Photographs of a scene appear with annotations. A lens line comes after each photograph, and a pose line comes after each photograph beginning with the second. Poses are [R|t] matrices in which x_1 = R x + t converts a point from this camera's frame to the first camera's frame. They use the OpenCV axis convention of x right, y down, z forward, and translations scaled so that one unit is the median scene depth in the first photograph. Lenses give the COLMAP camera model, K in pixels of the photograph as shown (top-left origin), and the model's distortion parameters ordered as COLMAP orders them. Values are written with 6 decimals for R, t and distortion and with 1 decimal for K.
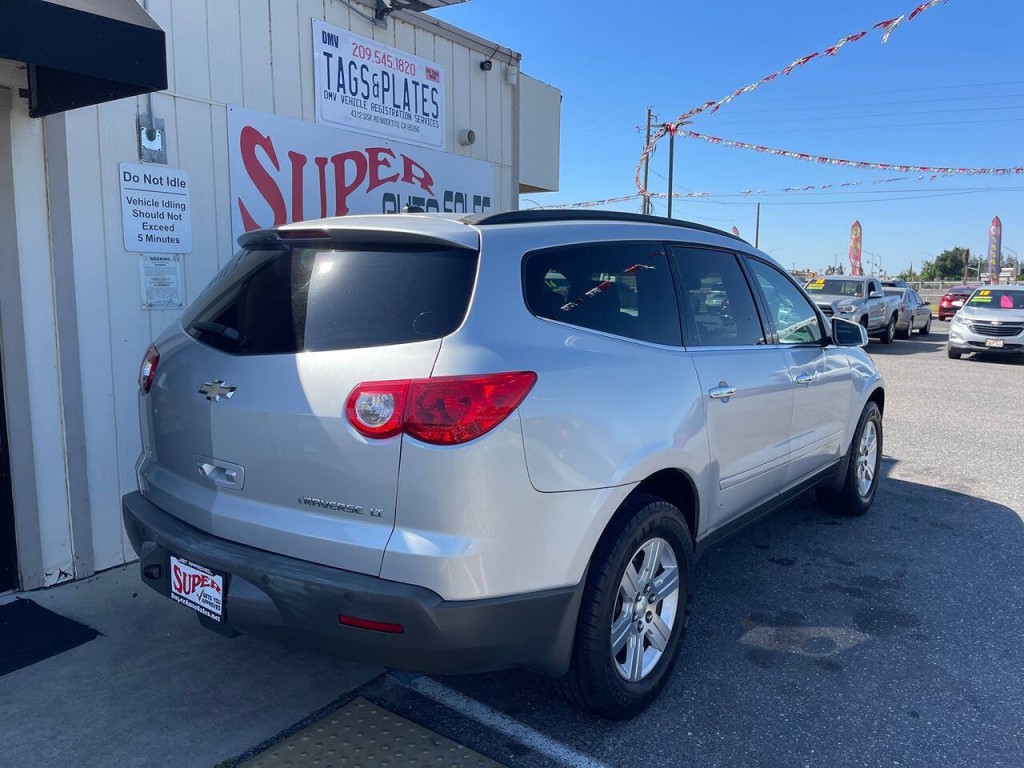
lens RADIAL K [[777.4, 0, 525.7], [0, 777.4, 383.8], [0, 0, 1]] dist [0.041924, -0.044465]
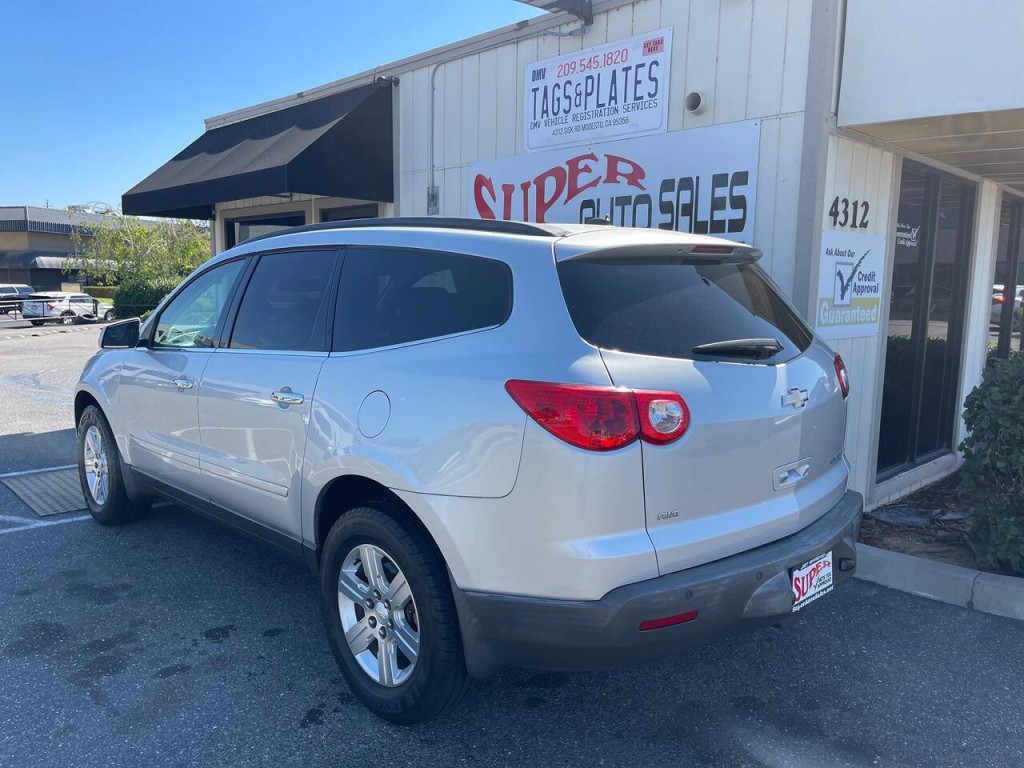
lens RADIAL K [[780.8, 0, 512.5], [0, 780.8, 388.1], [0, 0, 1]] dist [0.060021, -0.098032]
pose [[-0.192767, 0.118642, -0.974046, 0.849142], [-0.142794, 0.978705, 0.147469, -0.148636], [0.970799, 0.167515, -0.171721, 1.147767]]
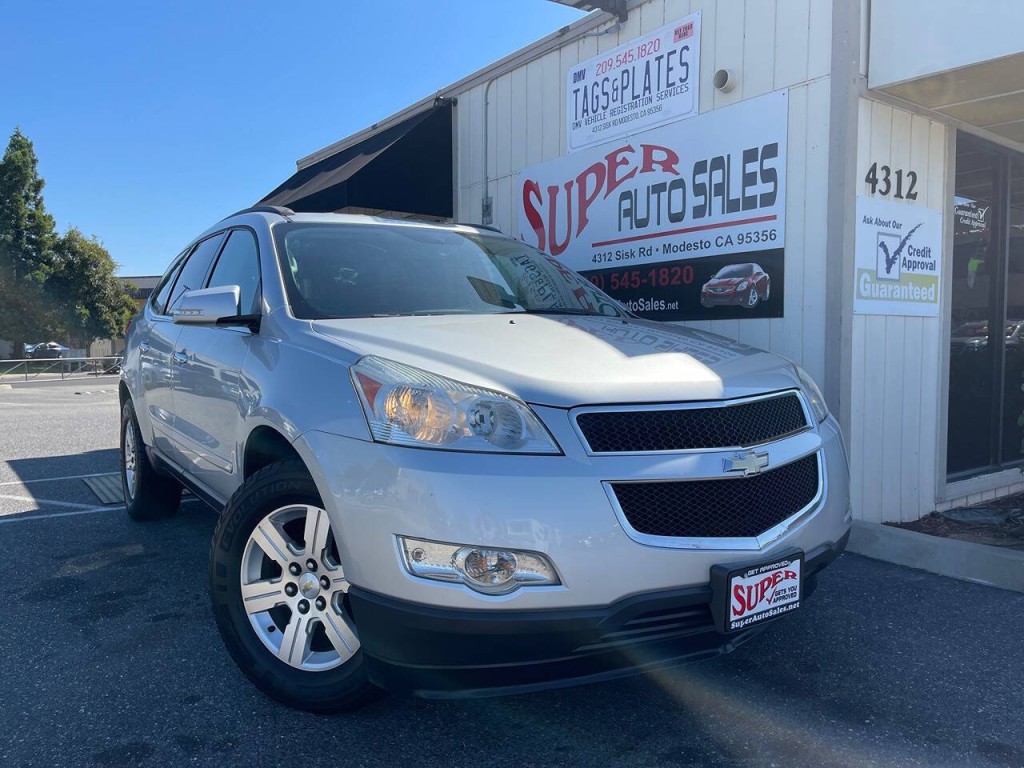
lens RADIAL K [[781.8, 0, 519.3], [0, 781.8, 383.5], [0, 0, 1]] dist [0.062851, -0.093458]
pose [[-0.327922, 0.039642, -0.943873, 0.821281], [-0.123381, 0.988764, 0.084392, -0.076279], [0.936613, 0.144130, -0.319347, 1.256502]]
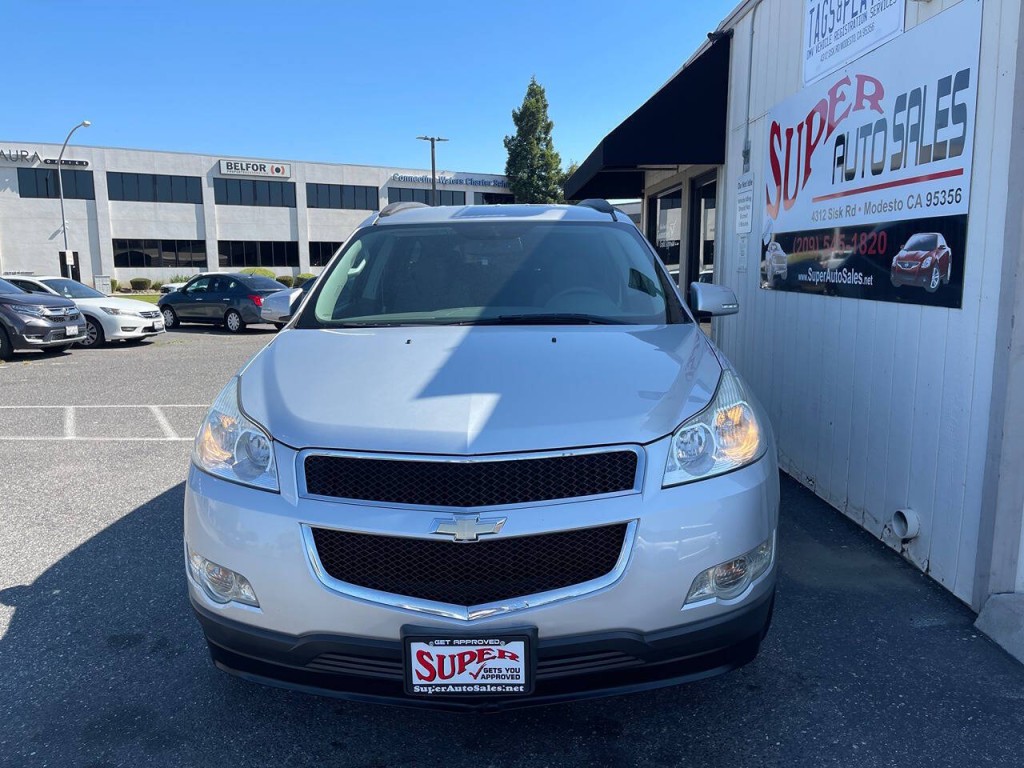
lens RADIAL K [[773.3, 0, 507.1], [0, 773.3, 390.0], [0, 0, 1]] dist [0.058488, -0.098760]
pose [[-0.818086, 0.088788, -0.568201, 0.588902], [-0.076395, 0.962476, 0.260390, -0.180066], [0.570000, 0.256430, -0.780605, 1.532200]]
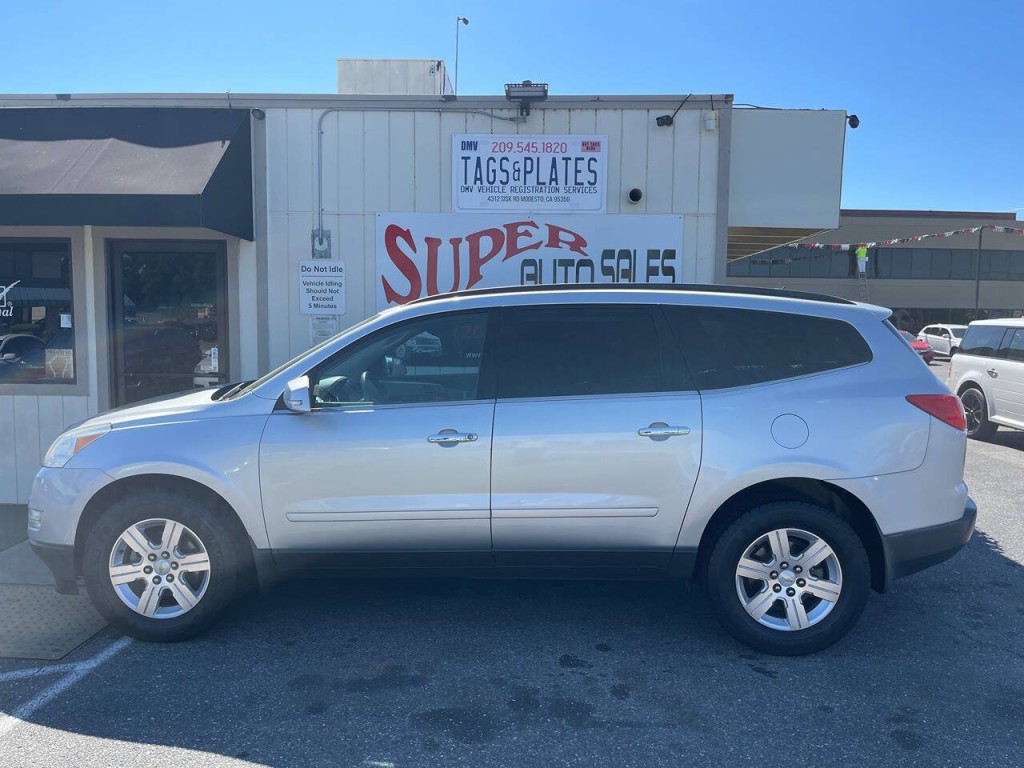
lens RADIAL K [[786.1, 0, 511.3], [0, 786.1, 384.2], [0, 0, 1]] dist [0.082357, -0.120469]
pose [[0.542931, 0.062249, -0.837467, 0.830244], [-0.114631, 0.993408, -0.000475, -0.056229], [0.831917, 0.096257, 0.546488, 0.362676]]
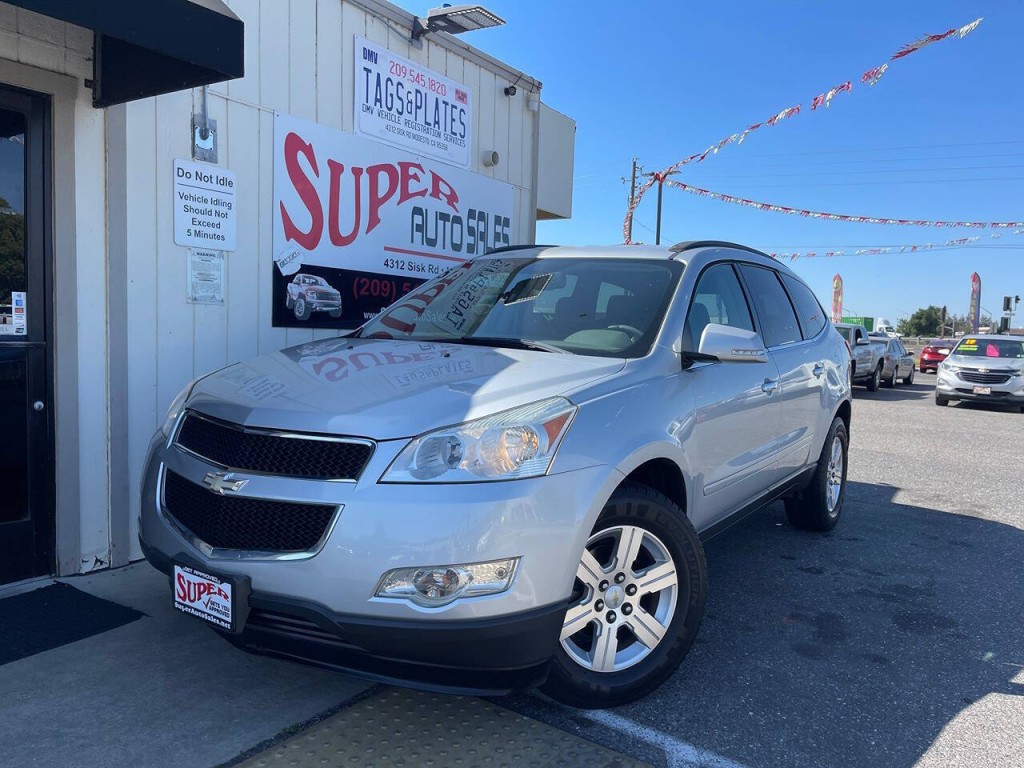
lens RADIAL K [[773.3, 0, 507.1], [0, 773.3, 390.0], [0, 0, 1]] dist [0.058488, -0.098760]
pose [[0.999736, 0.022733, 0.003334, -0.057564], [-0.022521, 0.998307, -0.053621, 0.049082], [-0.004547, 0.053532, 0.998556, -0.005625]]
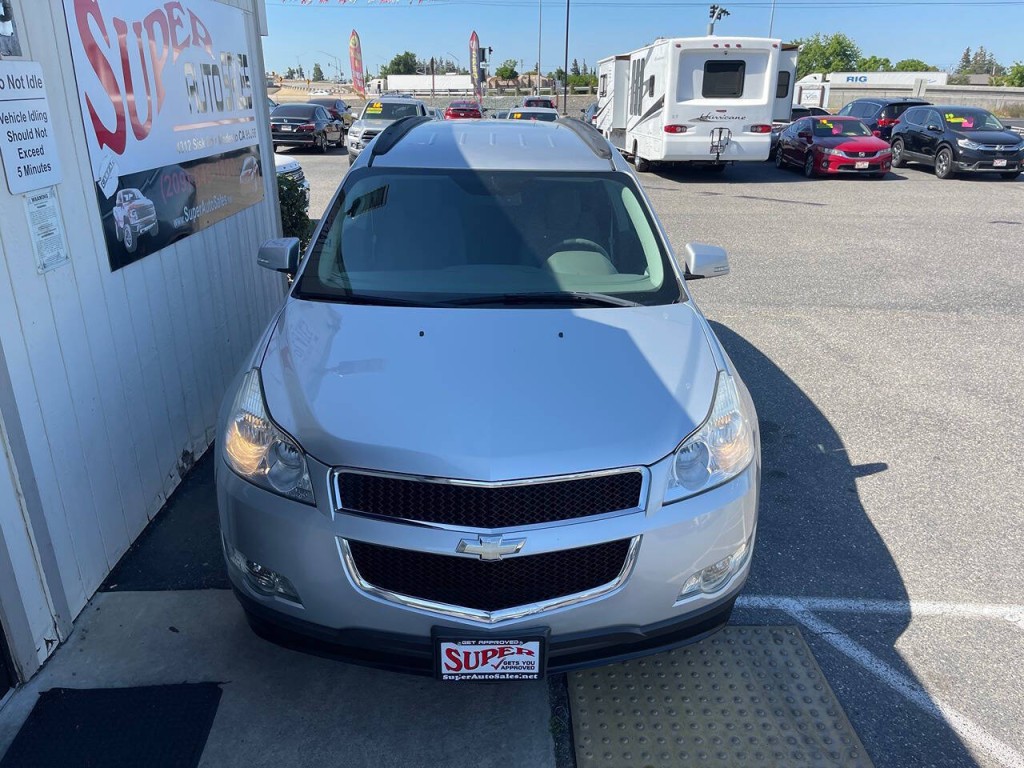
lens RADIAL K [[765.1, 0, 517.2], [0, 765.1, 401.1], [0, 0, 1]] dist [0.060293, -0.093346]
pose [[0.805484, -0.230520, 0.545945, -0.423203], [0.083542, 0.956213, 0.280494, -0.111930], [-0.586700, -0.180324, 0.789472, 0.131402]]
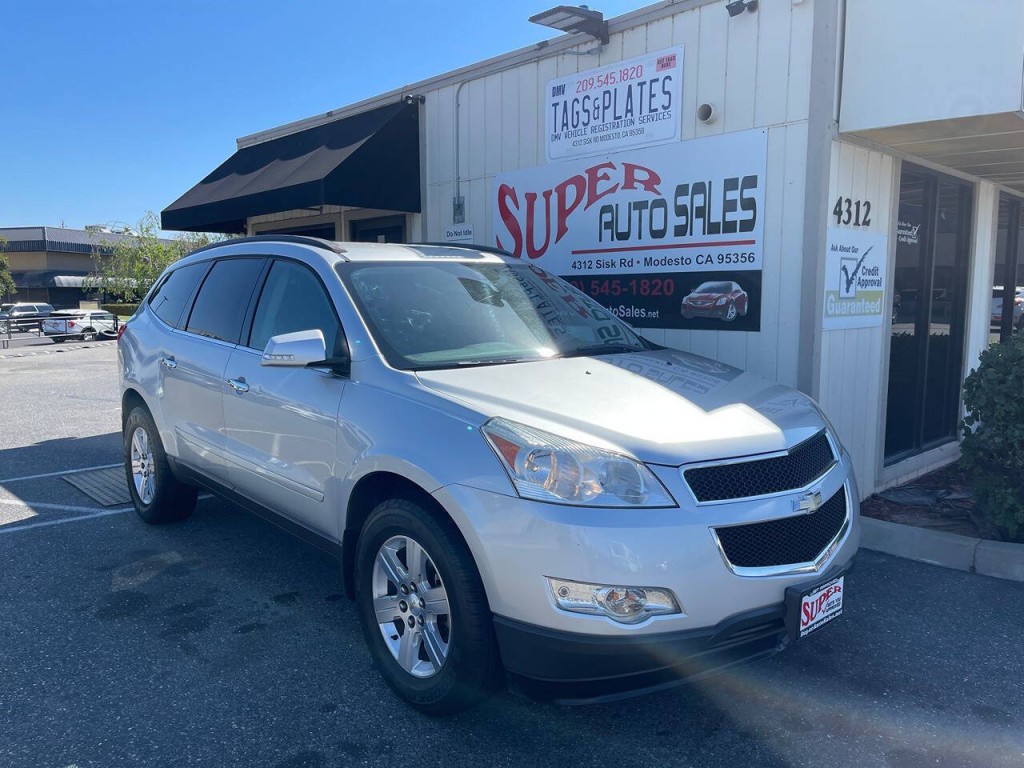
lens RADIAL K [[778.2, 0, 505.6], [0, 778.2, 384.6], [0, 0, 1]] dist [0.055615, -0.090469]
pose [[-0.210606, 0.103705, -0.972055, 0.922874], [-0.125787, 0.983216, 0.132148, -0.132274], [0.969445, 0.150103, -0.194027, 1.139105]]
